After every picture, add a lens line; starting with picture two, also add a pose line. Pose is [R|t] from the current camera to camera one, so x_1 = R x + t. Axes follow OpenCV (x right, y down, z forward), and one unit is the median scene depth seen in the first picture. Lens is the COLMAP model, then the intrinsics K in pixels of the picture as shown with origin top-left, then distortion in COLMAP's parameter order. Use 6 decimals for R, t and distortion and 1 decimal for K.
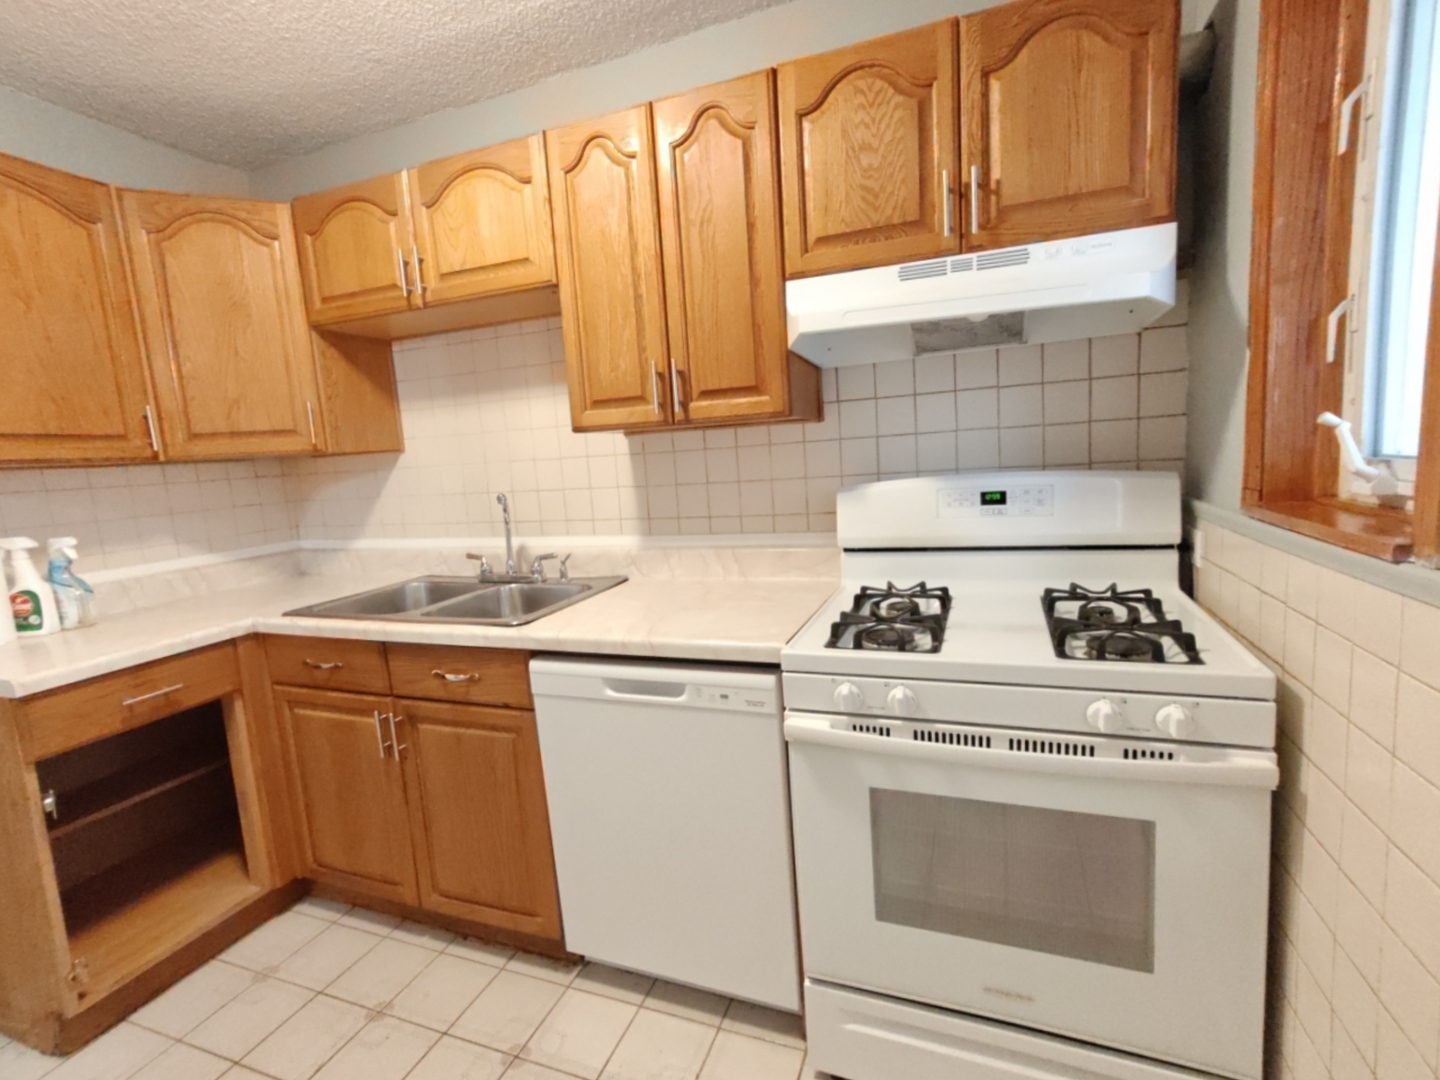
lens RADIAL K [[670.6, 0, 723.0], [0, 670.6, 542.6], [0, 0, 1]] dist [0.001910, 0.005506]
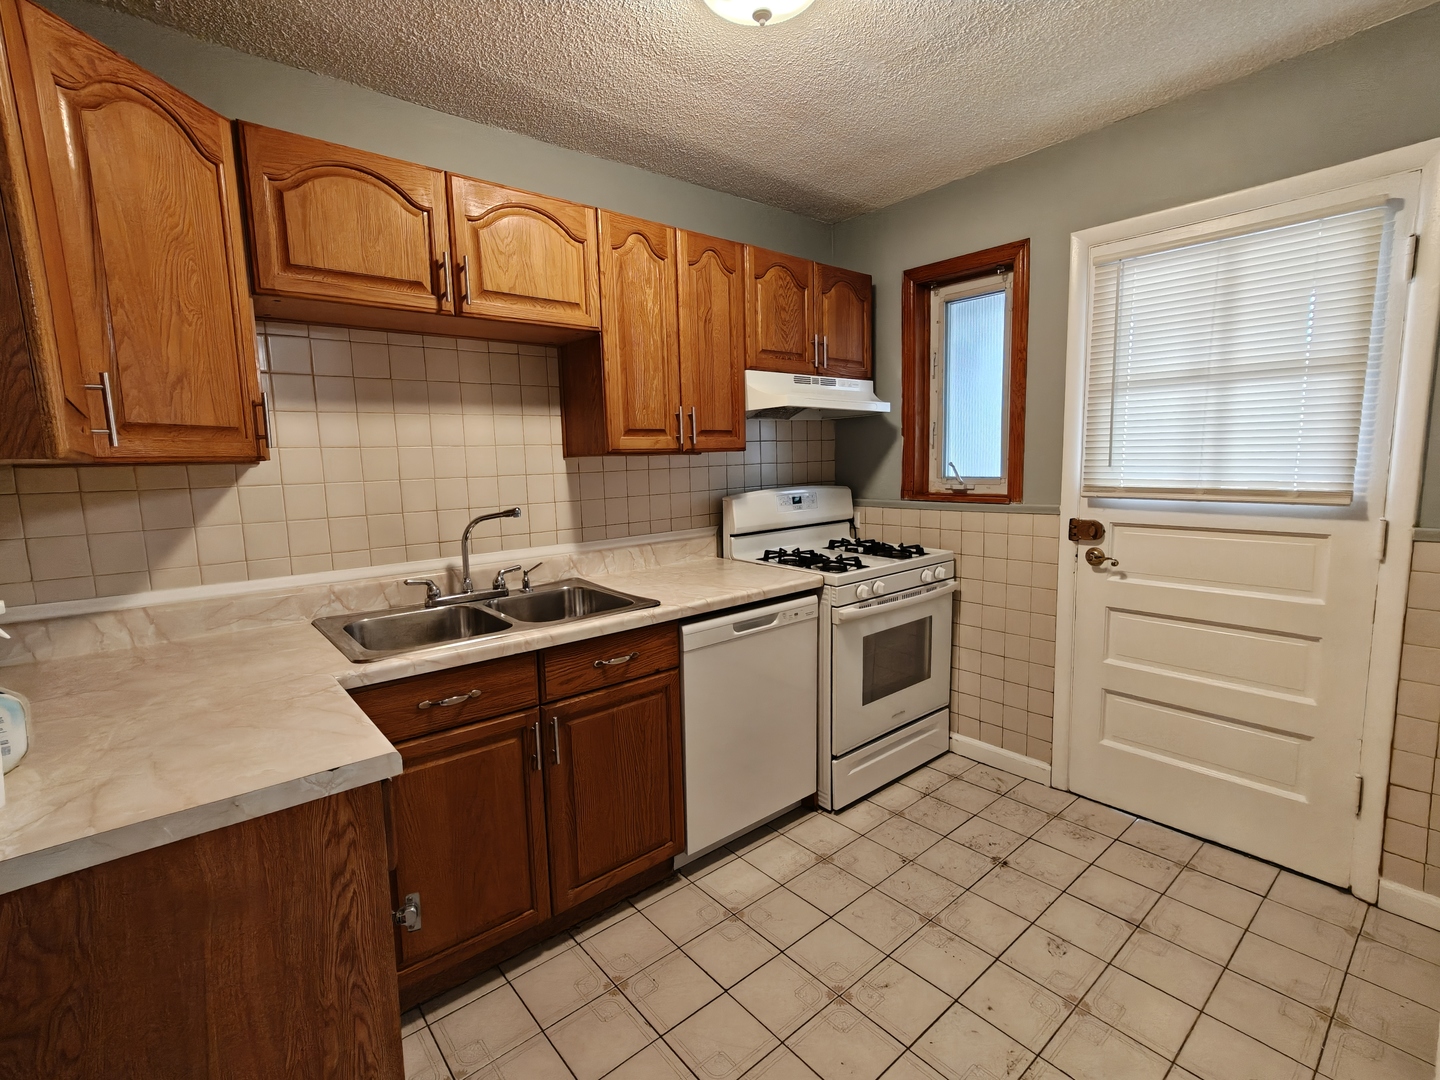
lens RADIAL K [[670.6, 0, 723.6], [0, 670.6, 543.2], [0, 0, 1]] dist [0.001910, 0.005506]
pose [[0.481747, -0.066353, 0.873795, -1.267047], [0.116692, 0.993106, 0.011078, 0.009187], [-0.868506, 0.096628, 0.486169, 0.259038]]
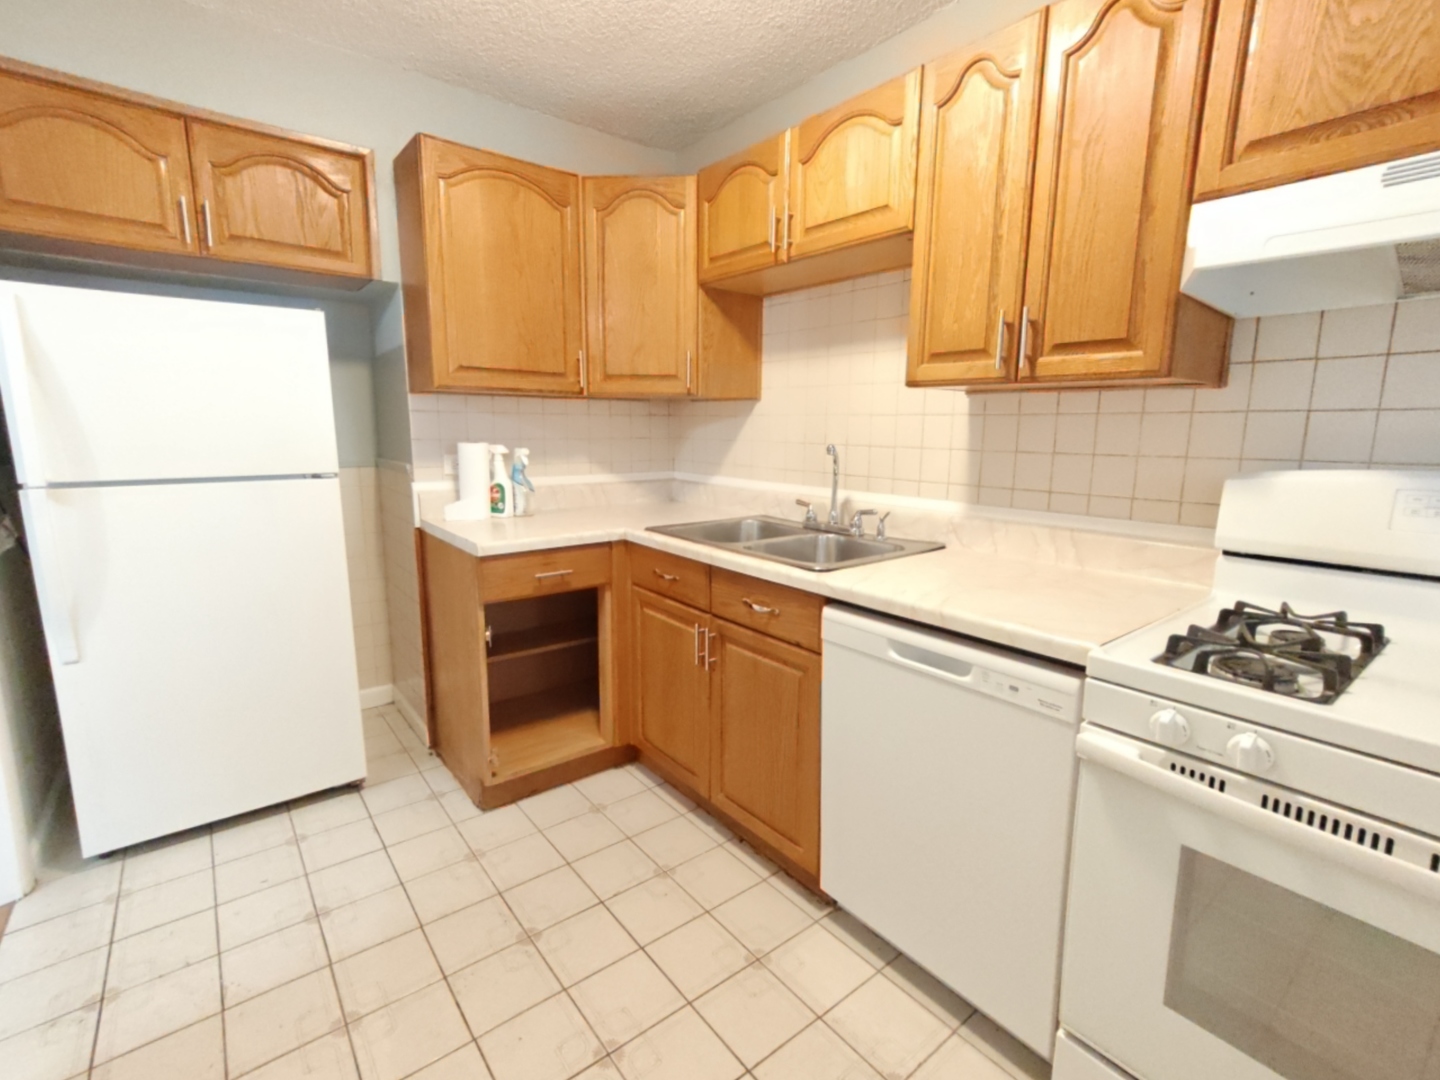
lens RADIAL K [[670.6, 0, 728.6], [0, 670.6, 541.4], [0, 0, 1]] dist [0.001910, 0.005506]
pose [[0.862495, 0.157471, -0.480941, 0.059665], [-0.133466, 0.987489, 0.083975, 0.009698], [0.488148, -0.008238, 0.872722, 0.029665]]
